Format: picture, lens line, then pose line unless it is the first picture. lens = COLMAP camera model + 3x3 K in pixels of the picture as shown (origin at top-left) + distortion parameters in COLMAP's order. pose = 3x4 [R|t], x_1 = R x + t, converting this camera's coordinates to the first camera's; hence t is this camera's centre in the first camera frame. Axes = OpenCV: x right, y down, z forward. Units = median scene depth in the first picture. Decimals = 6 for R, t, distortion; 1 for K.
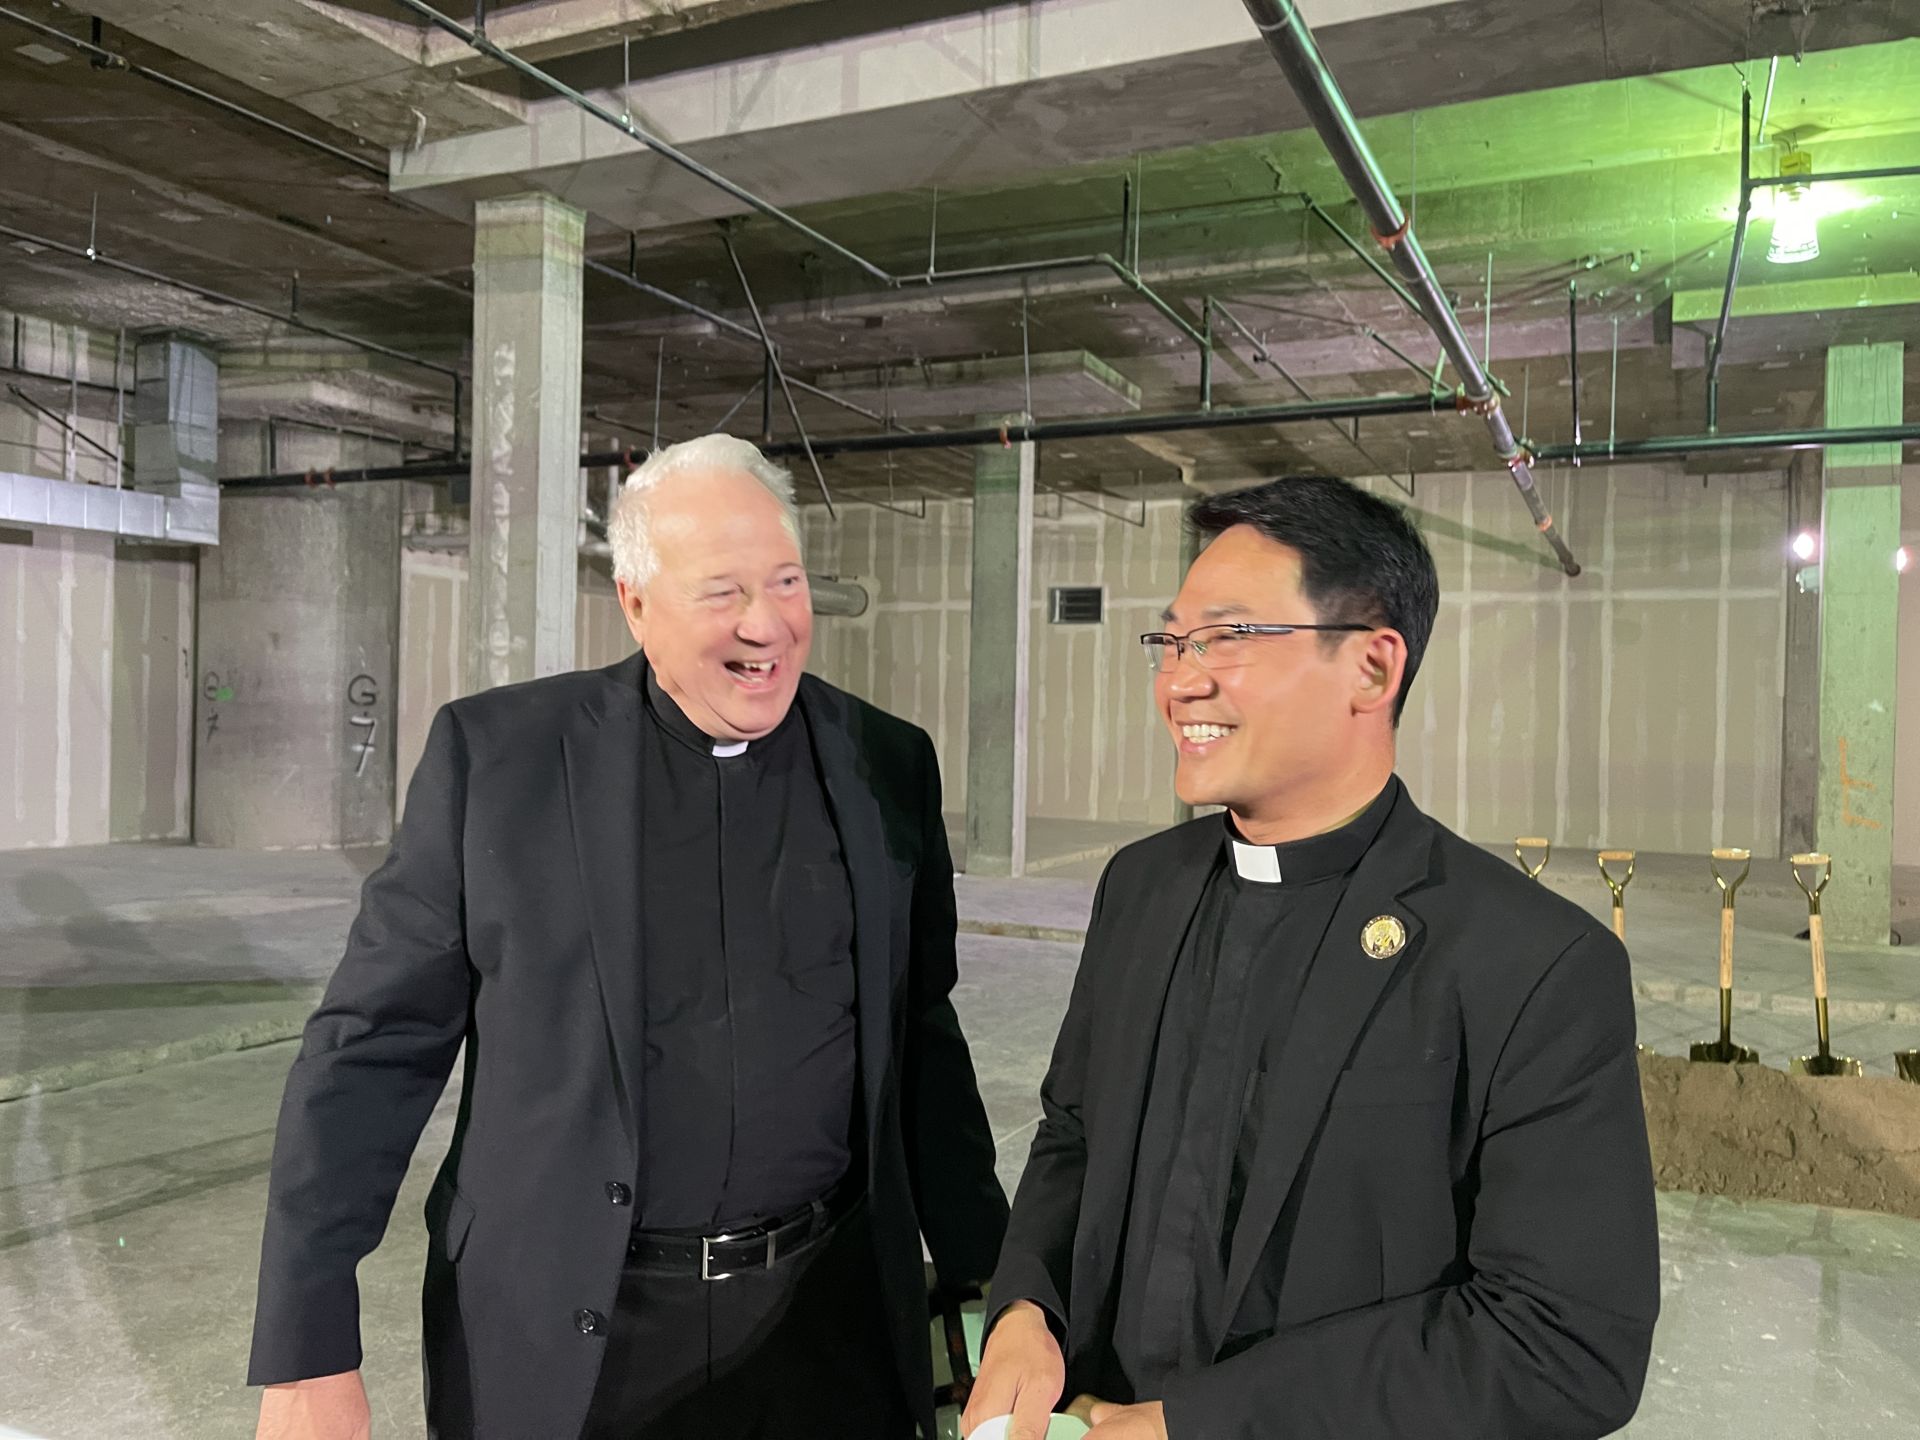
lens RADIAL K [[1446.5, 0, 957.8], [0, 1446.5, 727.1], [0, 0, 1]] dist [0.063102, -0.073422]
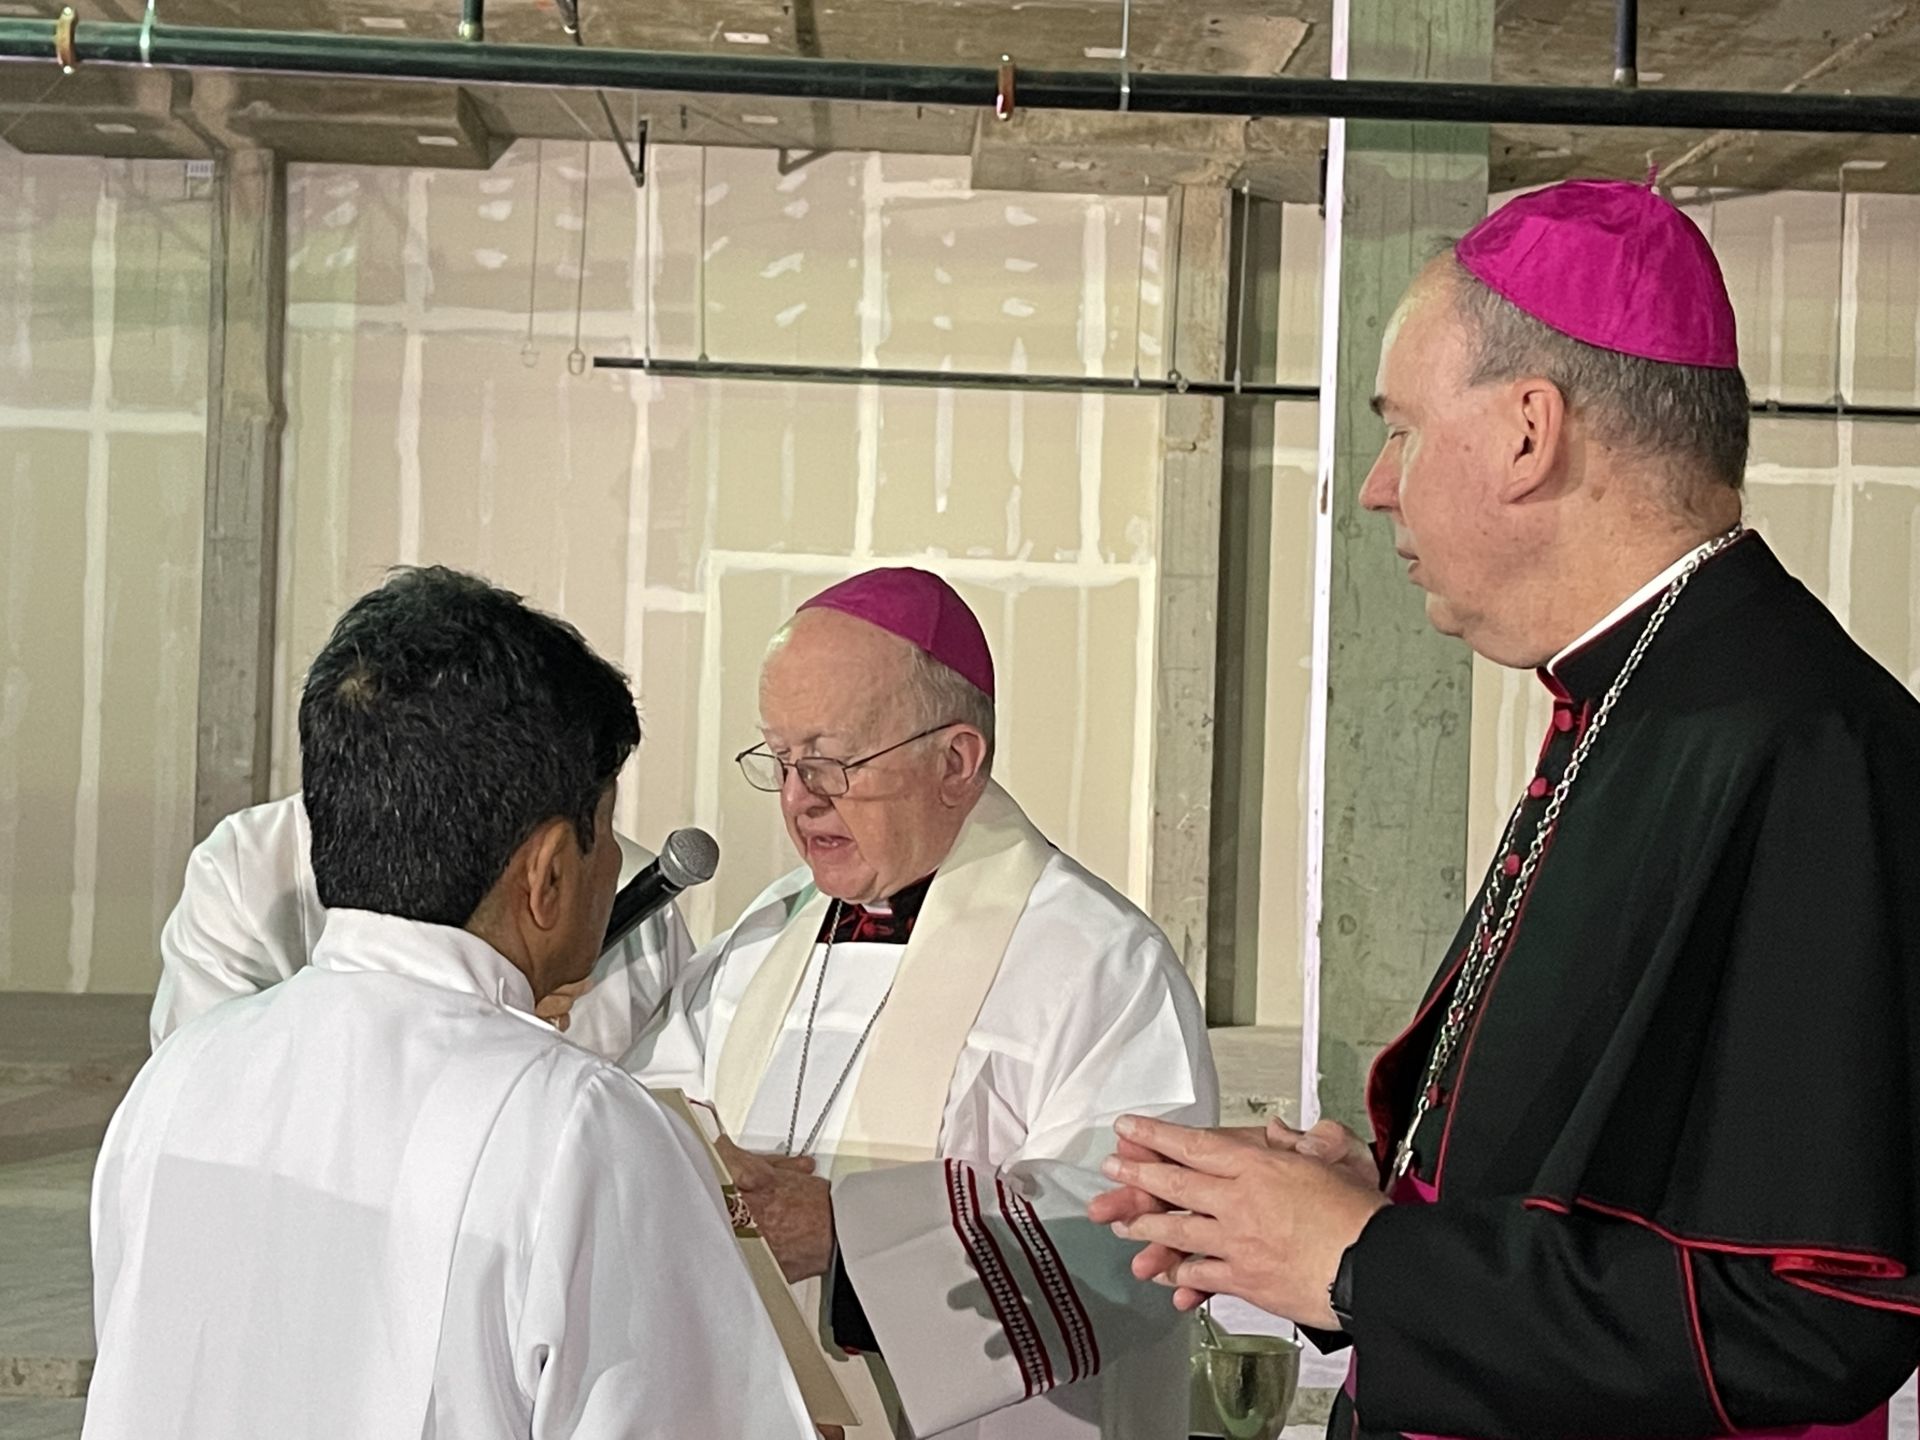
lens RADIAL K [[3243.4, 0, 960.0], [0, 3243.4, 721.3], [0, 0, 1]] dist [0.091775, 0.000000]
pose [[0.888882, 0.009848, 0.458031, 0.452673], [-0.011200, 0.999937, 0.000237, 0.001679], [-0.458000, -0.005341, 0.888936, -0.059345]]
